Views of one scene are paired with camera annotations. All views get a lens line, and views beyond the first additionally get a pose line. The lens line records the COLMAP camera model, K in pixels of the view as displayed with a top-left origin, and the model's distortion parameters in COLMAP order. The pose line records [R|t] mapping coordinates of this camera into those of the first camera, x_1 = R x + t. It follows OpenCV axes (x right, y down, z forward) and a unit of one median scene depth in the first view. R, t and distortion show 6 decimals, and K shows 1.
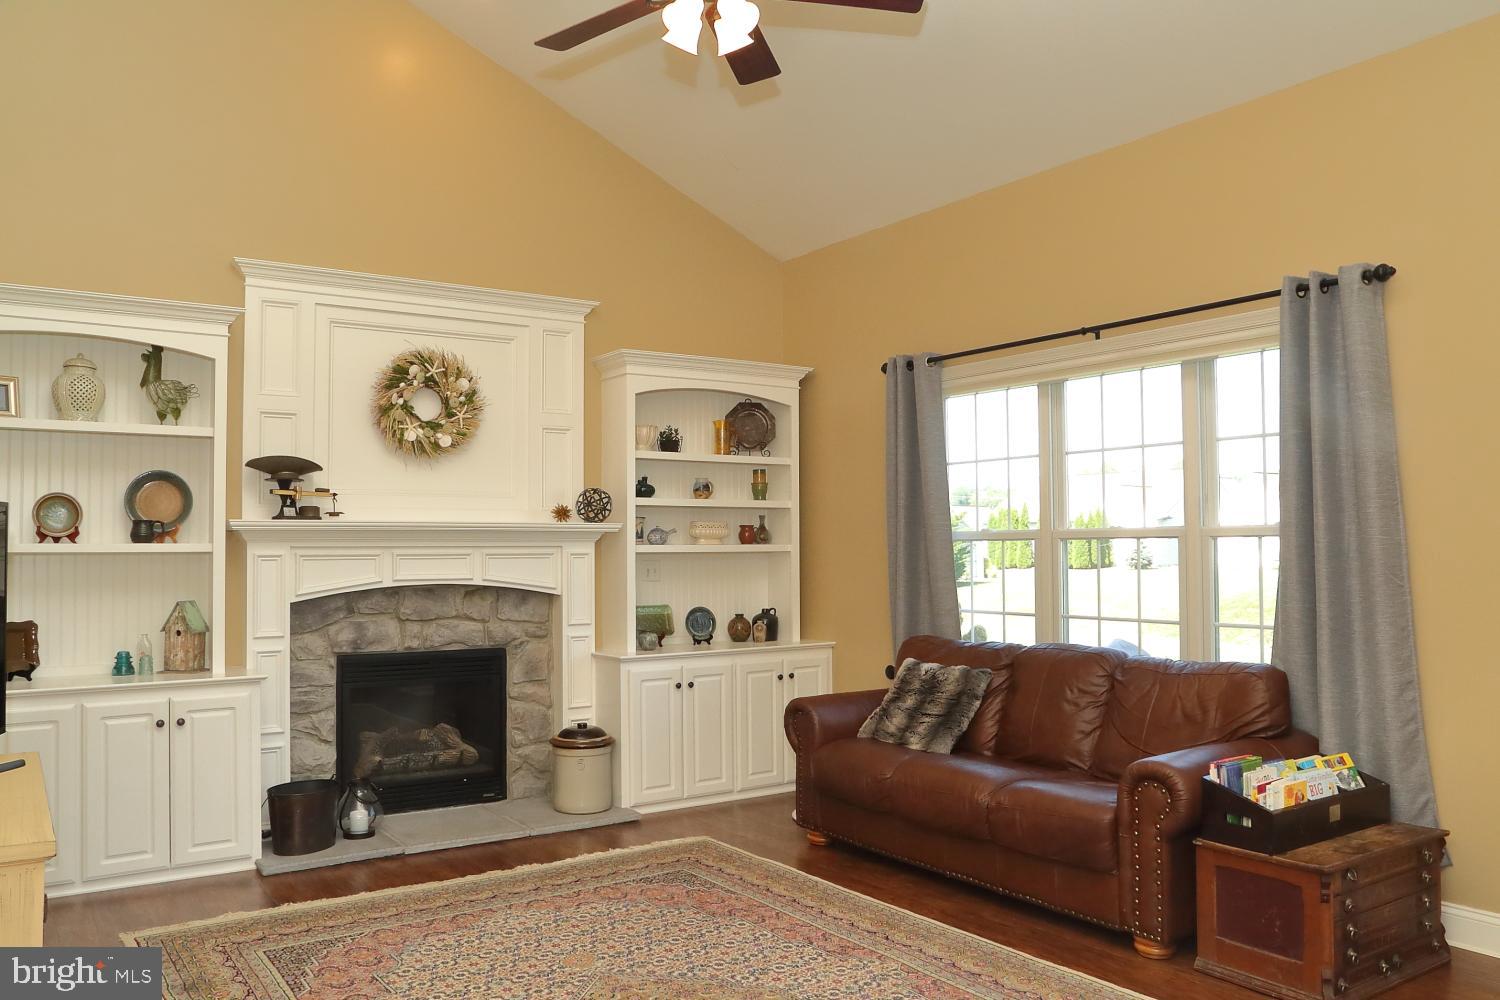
lens RADIAL K [[1145.2, 0, 754.5], [0, 1145.2, 501.5], [0, 0, 1]] dist [-0.079090, 0.062626]
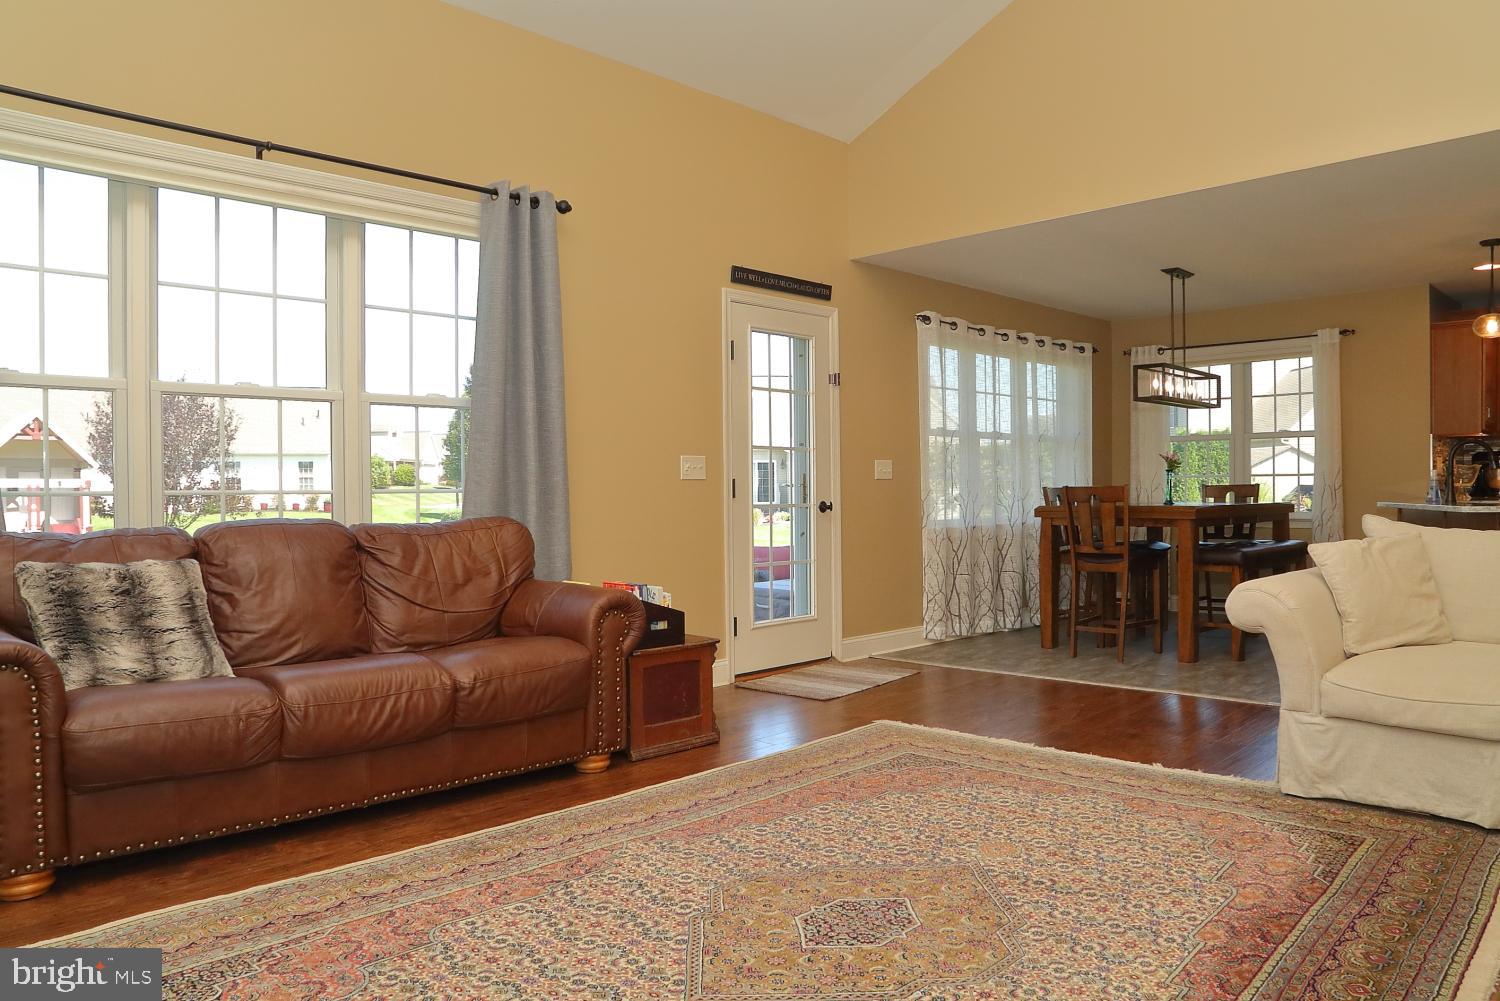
lens RADIAL K [[1024.9, 0, 745.1], [0, 1024.9, 547.3], [0, 0, 1]] dist [-0.115873, 0.060184]
pose [[-0.168992, -0.044390, 0.984617, -0.471988], [-0.030910, 0.998733, 0.039721, 0.099830], [-0.985133, -0.023722, -0.170150, 0.743855]]
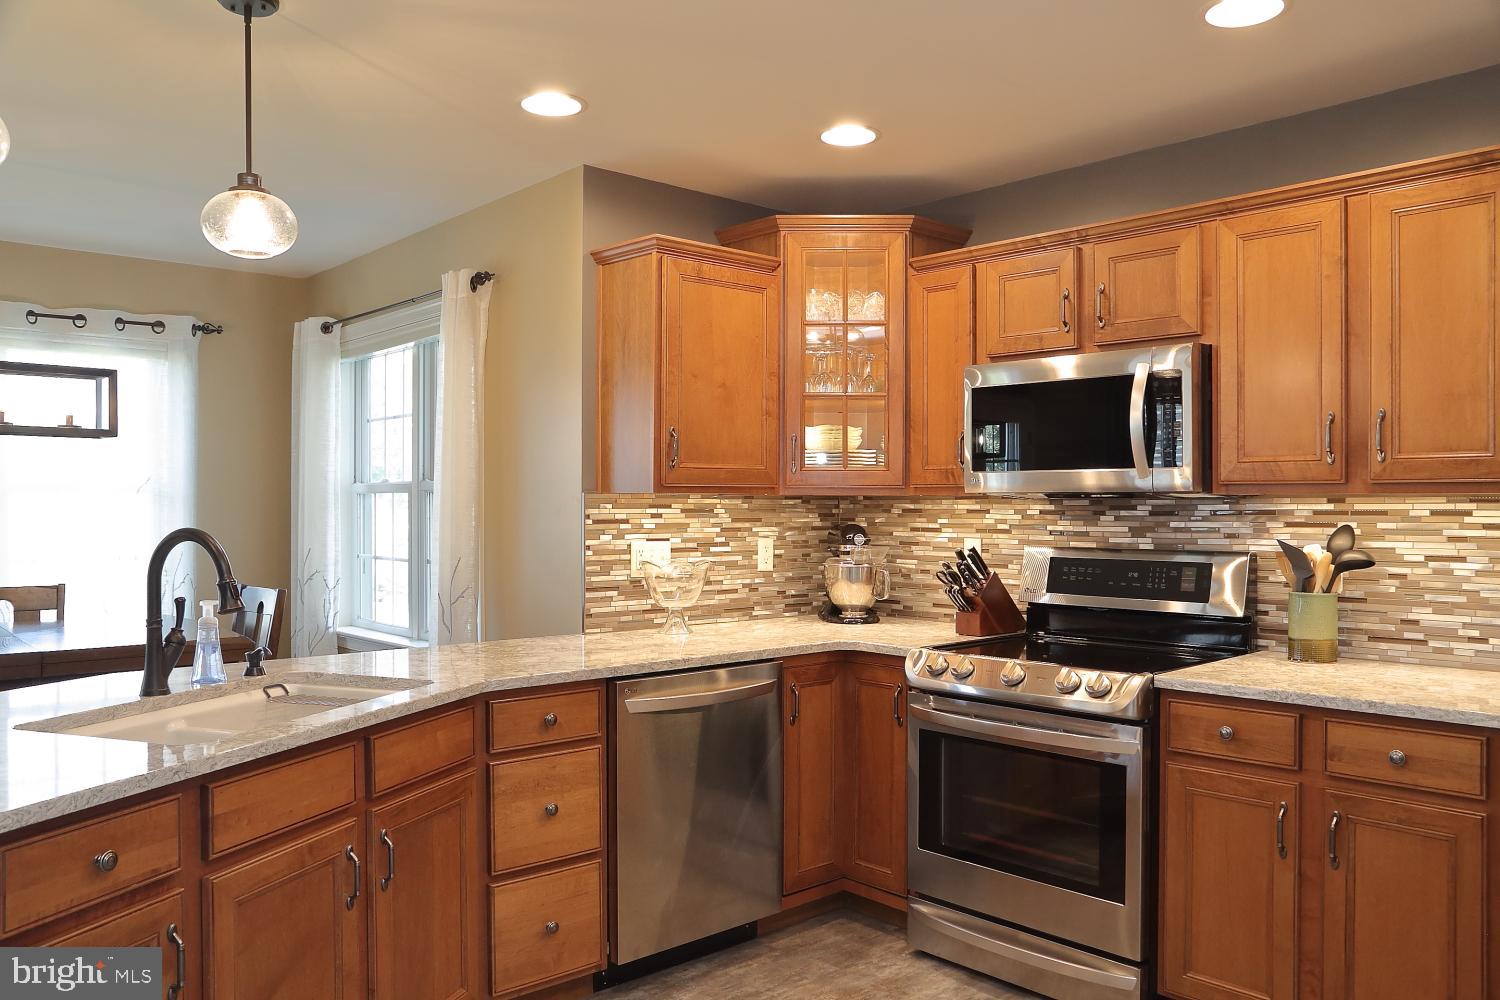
lens RADIAL K [[1145.2, 0, 757.4], [0, 1145.2, 503.3], [0, 0, 1]] dist [-0.079090, 0.062626]
pose [[-0.129238, 0.011568, 0.991546, -0.029823], [-0.041970, 0.998972, -0.017125, -0.014908], [-0.990725, -0.043828, -0.128619, -0.430972]]
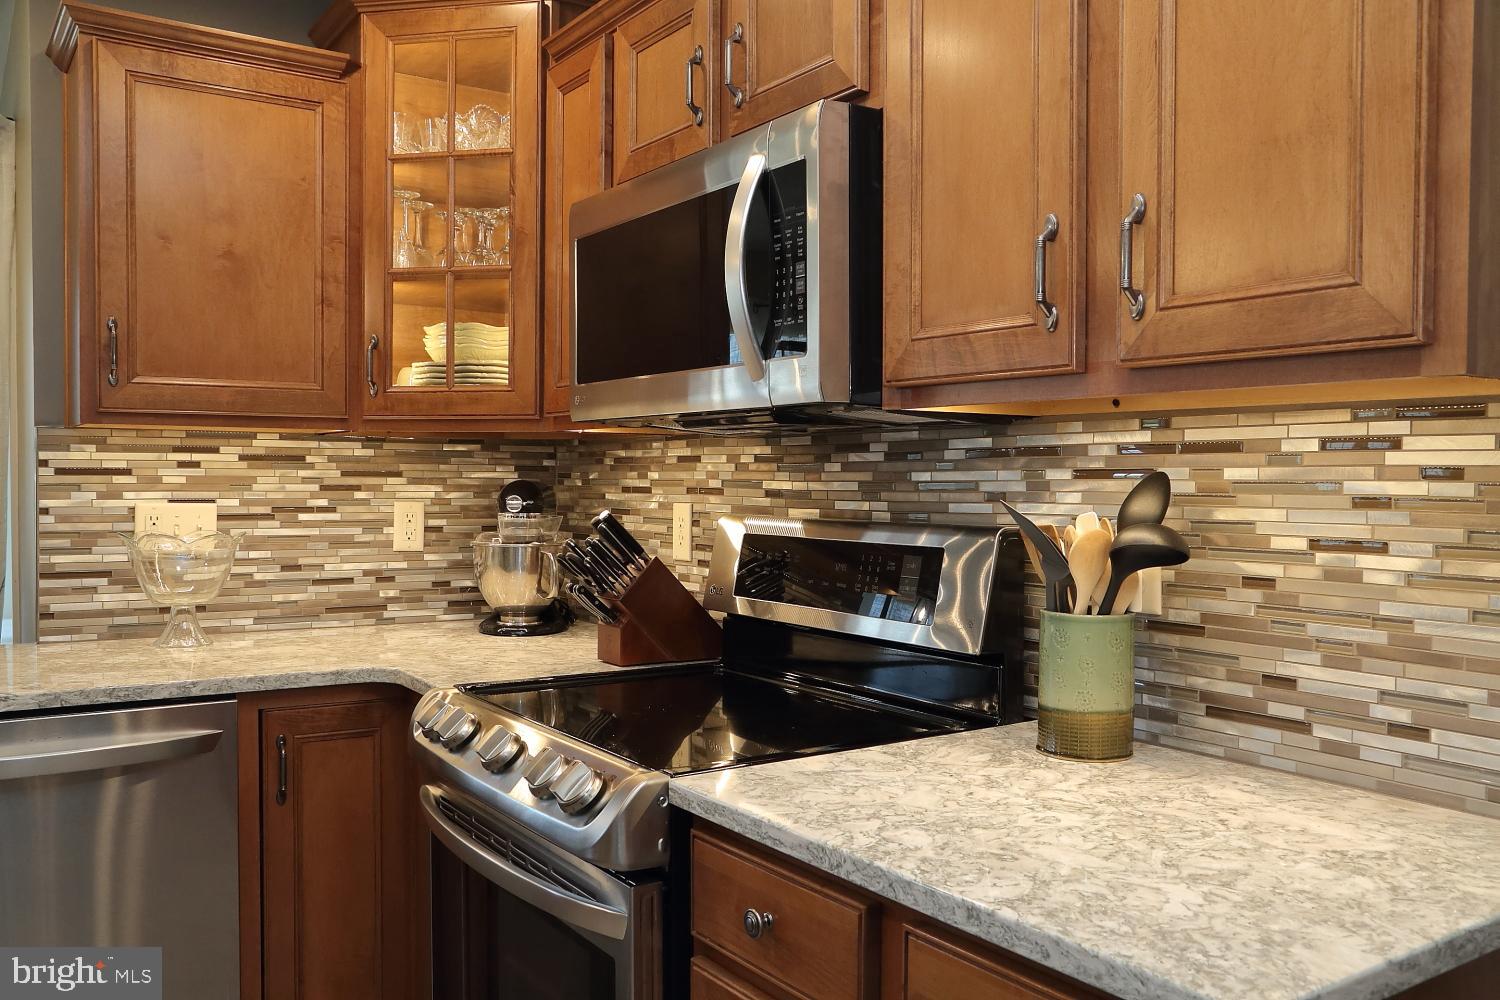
lens RADIAL K [[1229.3, 0, 751.3], [0, 1229.3, 502.3], [0, 0, 1]] dist [-0.051553, 0.020432]
pose [[0.022487, -0.007630, 0.999718, 0.205212], [-0.048716, 0.998775, 0.008718, -0.016814], [-0.998560, -0.048898, 0.022088, -0.716382]]
